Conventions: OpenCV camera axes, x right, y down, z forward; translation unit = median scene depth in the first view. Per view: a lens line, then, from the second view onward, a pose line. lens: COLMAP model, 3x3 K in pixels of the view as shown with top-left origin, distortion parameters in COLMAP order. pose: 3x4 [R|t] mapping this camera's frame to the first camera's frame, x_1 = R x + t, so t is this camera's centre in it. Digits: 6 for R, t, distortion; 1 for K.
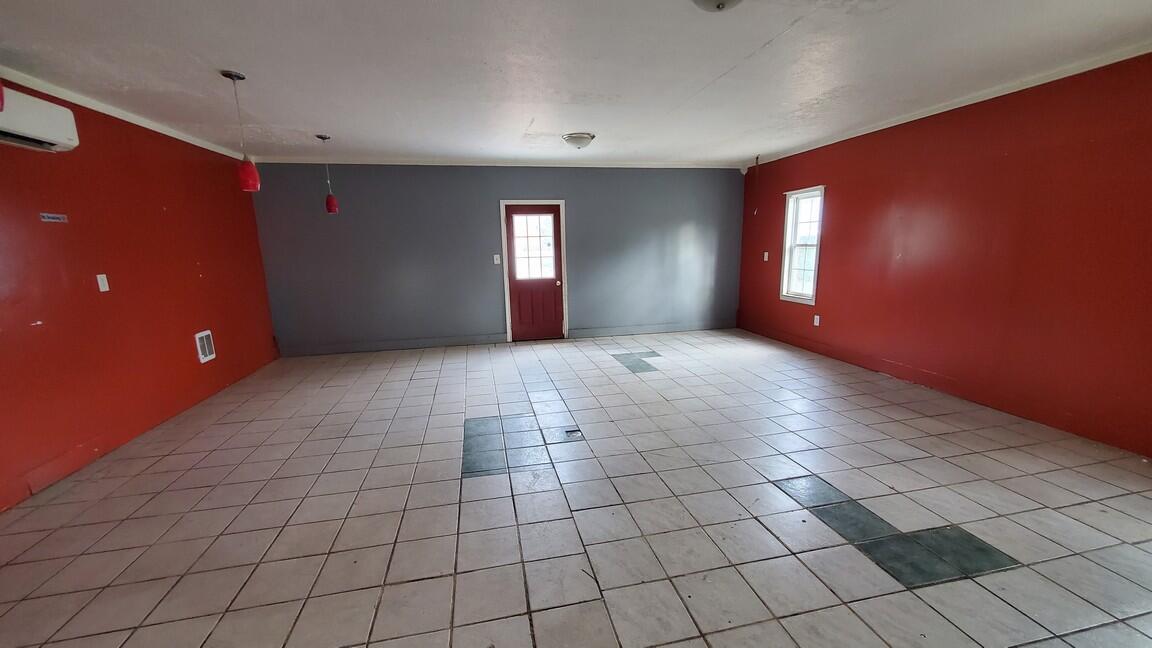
lens RADIAL K [[457.9, 0, 578.5], [0, 457.9, 325.2], [0, 0, 1]] dist [0.000980, -0.000048]
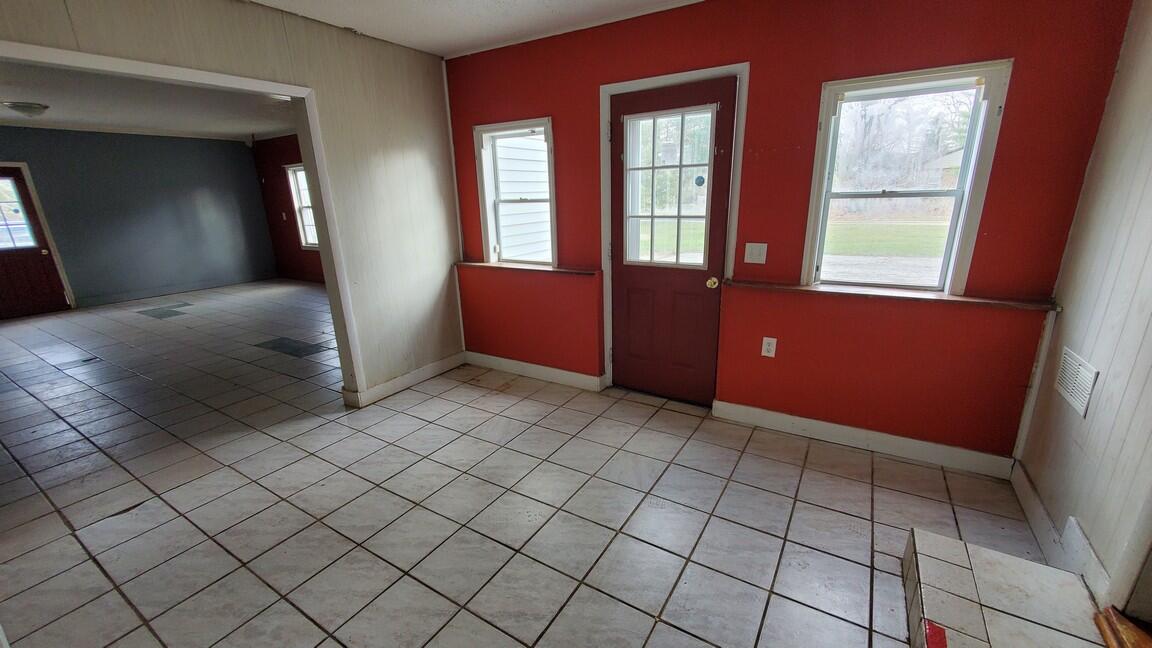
lens RADIAL K [[457.9, 0, 575.5], [0, 457.9, 330.1], [0, 0, 1]] dist [0.000980, -0.000048]
pose [[0.695849, -0.205671, 0.688109, 0.036598], [0.141526, 0.978599, 0.149379, 0.084529], [-0.704105, -0.006560, 0.710065, -0.479125]]
